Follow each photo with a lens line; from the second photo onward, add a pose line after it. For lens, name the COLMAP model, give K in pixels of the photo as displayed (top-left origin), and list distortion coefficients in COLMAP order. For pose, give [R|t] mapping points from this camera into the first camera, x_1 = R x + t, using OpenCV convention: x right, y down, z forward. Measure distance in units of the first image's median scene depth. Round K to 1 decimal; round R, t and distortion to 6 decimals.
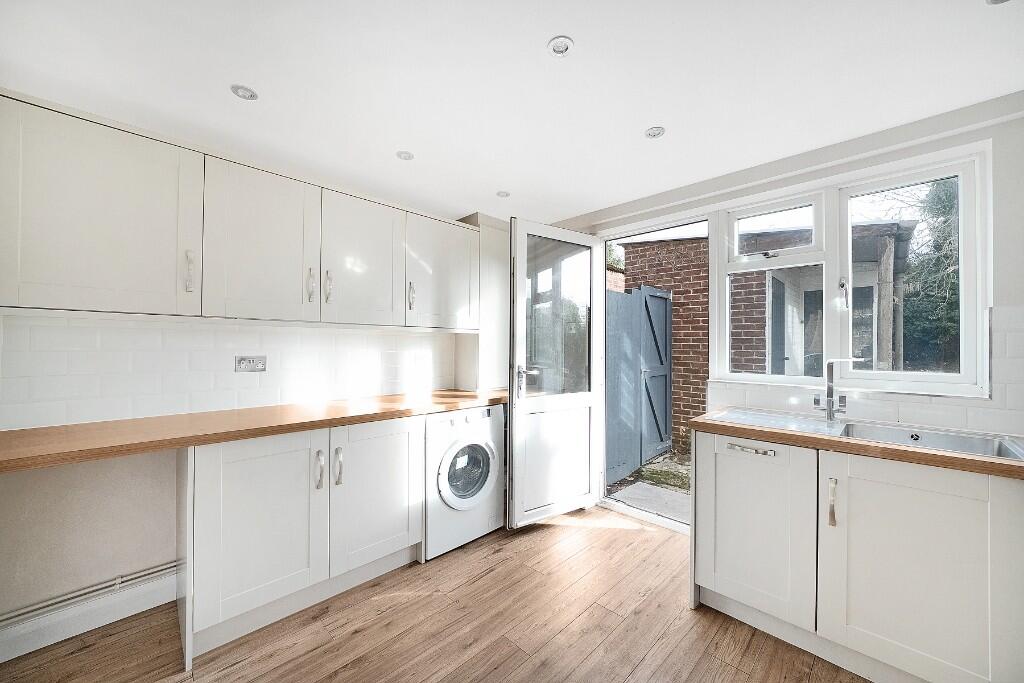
lens RADIAL K [[393.9, 0, 526.0], [0, 393.9, 344.8], [0, 0, 1]] dist [-0.015075, 0.000002]
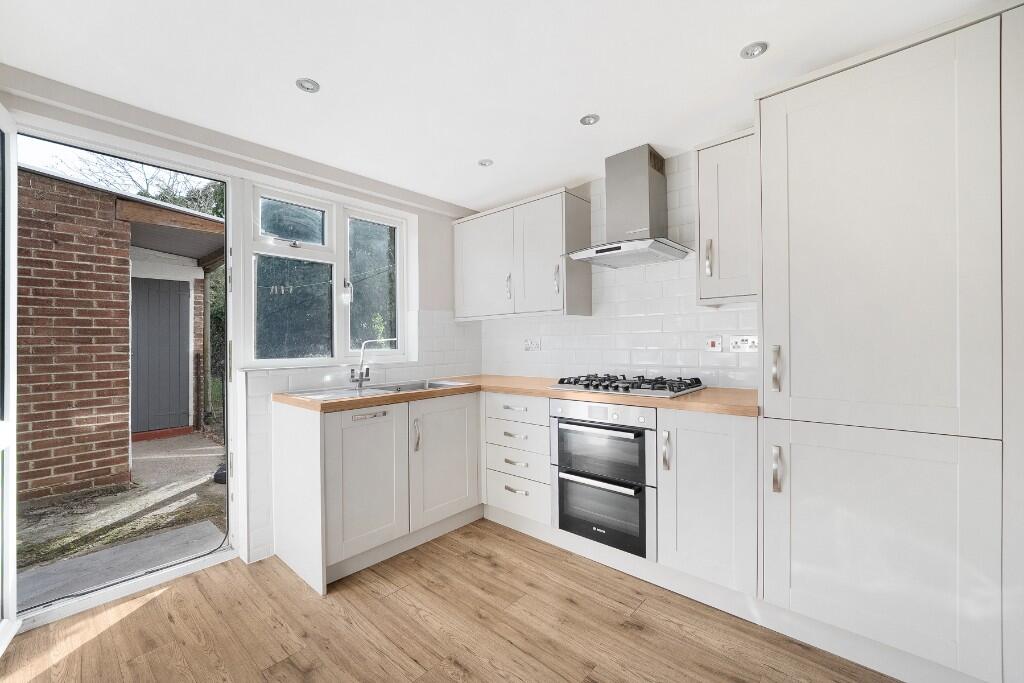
lens RADIAL K [[402.5, 0, 515.4], [0, 402.5, 344.6], [0, 0, 1]] dist [-0.000069, 0.000025]
pose [[-0.033378, -0.007786, 0.999412, -0.464741], [0.014226, 0.999865, 0.008265, 0.037257], [-0.999342, 0.014494, -0.033263, 0.433893]]
